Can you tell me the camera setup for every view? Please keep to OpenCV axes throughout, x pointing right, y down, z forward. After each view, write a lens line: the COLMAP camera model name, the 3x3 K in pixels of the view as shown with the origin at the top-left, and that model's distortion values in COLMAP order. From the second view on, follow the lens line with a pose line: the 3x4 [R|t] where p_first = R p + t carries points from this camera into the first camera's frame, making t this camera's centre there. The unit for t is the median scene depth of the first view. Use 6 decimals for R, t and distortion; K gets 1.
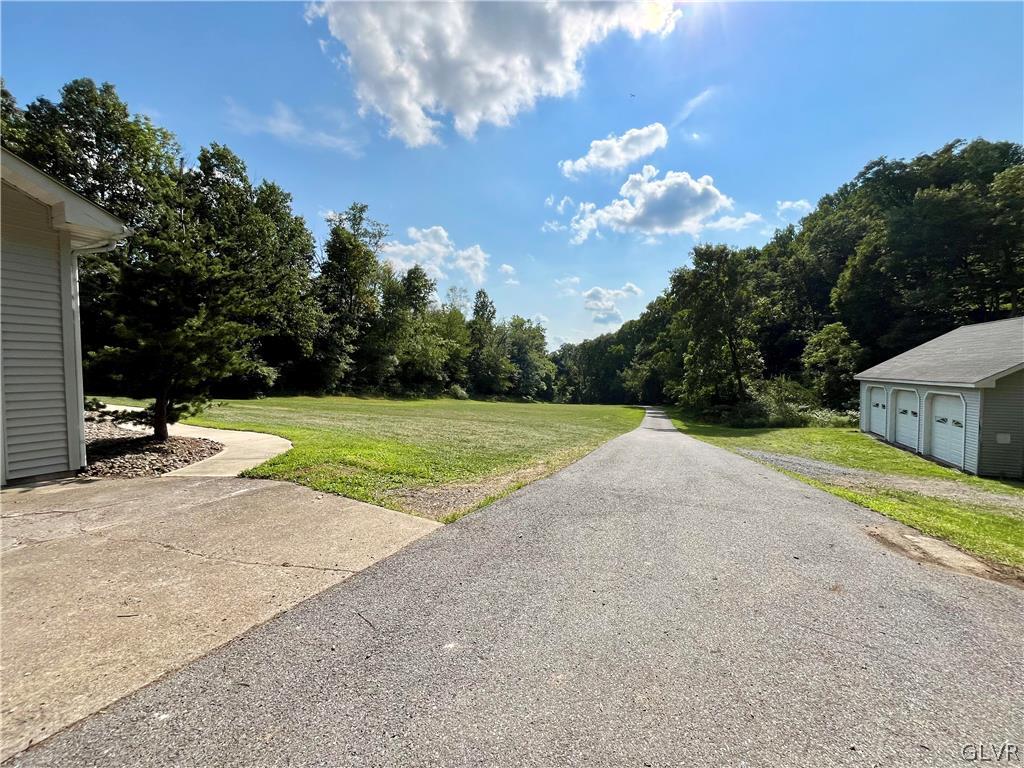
lens RADIAL K [[414.4, 0, 508.9], [0, 414.4, 373.1], [0, 0, 1]] dist [-0.003702, 0.000142]
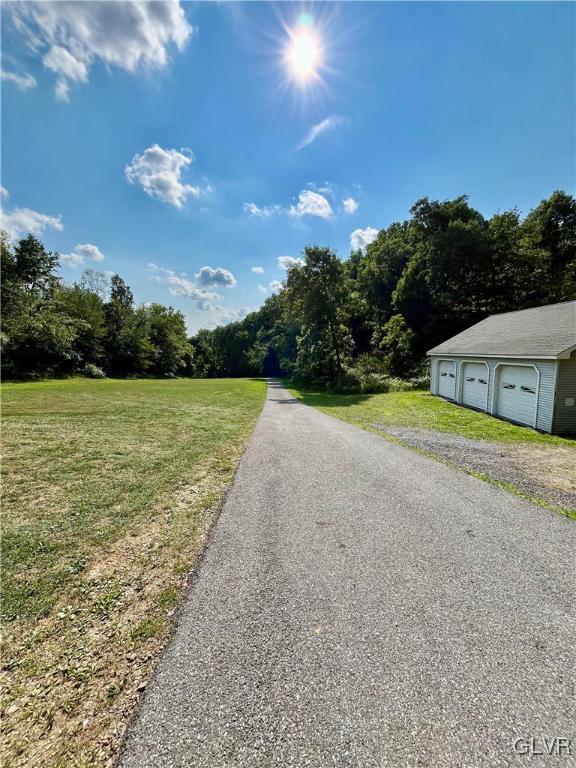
lens RADIAL K [[310.8, 0, 290.3], [0, 310.8, 385.0], [0, 0, 1]] dist [-0.003702, 0.000142]
pose [[0.918623, -0.042966, 0.392792, 0.030155], [0.003296, 0.994869, 0.101116, 0.004651], [-0.395121, -0.091593, 0.914051, 0.136870]]
